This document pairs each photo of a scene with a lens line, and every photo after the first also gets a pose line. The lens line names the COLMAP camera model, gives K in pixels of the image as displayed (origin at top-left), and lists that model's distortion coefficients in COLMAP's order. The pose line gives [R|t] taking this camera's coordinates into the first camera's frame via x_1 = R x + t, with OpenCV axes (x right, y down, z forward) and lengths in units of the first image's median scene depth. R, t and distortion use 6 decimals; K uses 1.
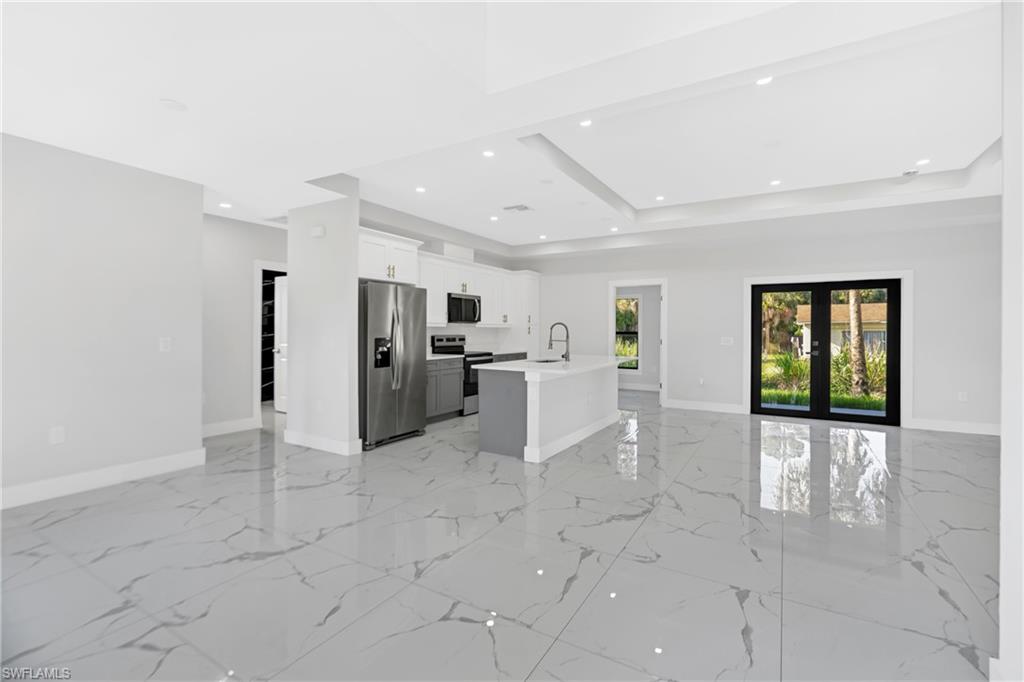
lens RADIAL K [[464.6, 0, 518.4], [0, 464.6, 323.5], [0, 0, 1]] dist [-0.012894, 0.005958]
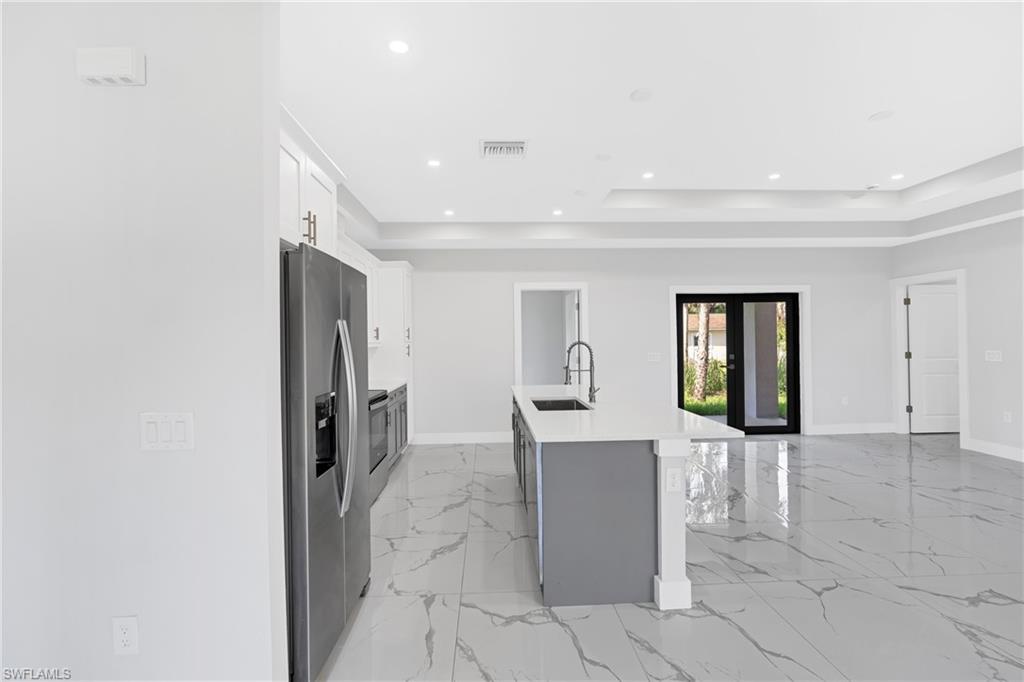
lens RADIAL K [[464.6, 0, 507.8], [0, 464.6, 337.0], [0, 0, 1]] dist [-0.012894, 0.005958]
pose [[0.840729, -0.014502, 0.541262, -0.278106], [0.009375, 0.999881, 0.012229, -0.014364], [-0.541375, -0.005207, 0.840765, 0.439889]]
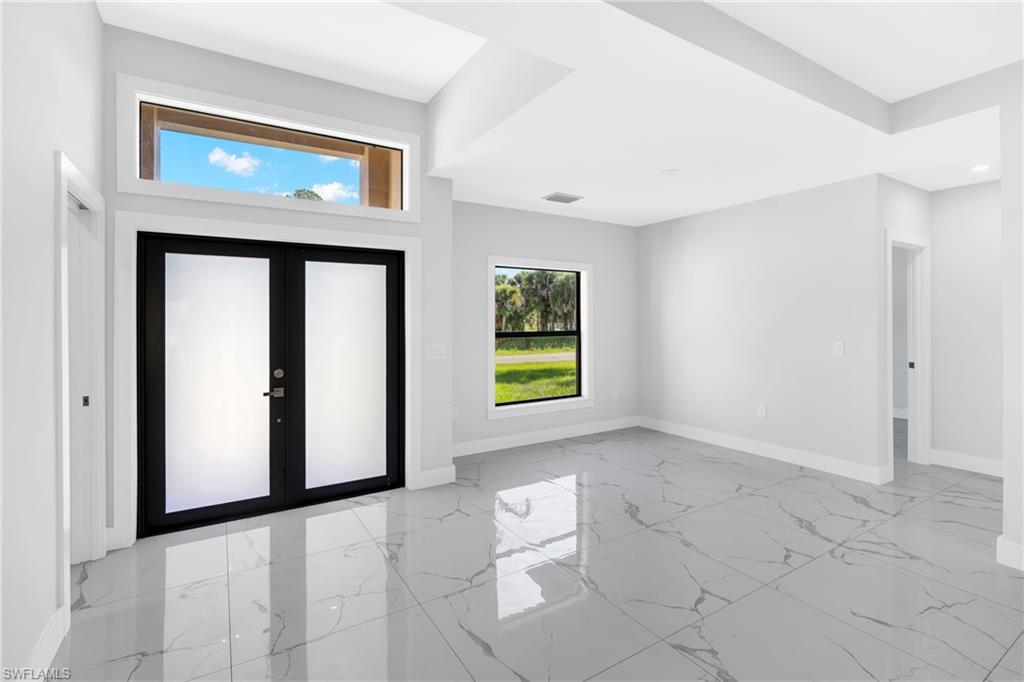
lens RADIAL K [[464.6, 0, 504.9], [0, 464.6, 323.0], [0, 0, 1]] dist [-0.012894, 0.005958]
pose [[-0.480059, 0.002056, -0.877234, 0.290780], [0.014411, 0.999881, -0.005543, -0.009415], [0.877118, -0.015303, -0.480031, 0.509360]]
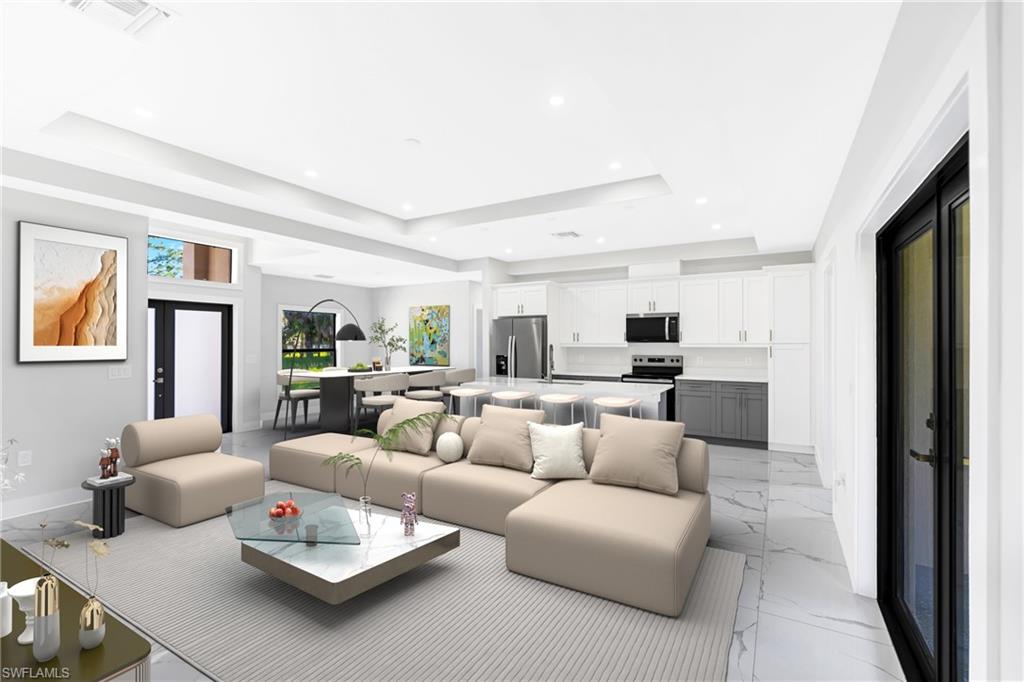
lens RADIAL K [[464.6, 0, 511.0], [0, 464.6, 343.1], [0, 0, 1]] dist [-0.012894, 0.005958]
pose [[-0.003873, -0.002808, -0.999989, 0.905964], [0.014345, 0.999893, -0.002863, -0.002765], [0.999890, -0.014356, -0.003833, 0.766518]]
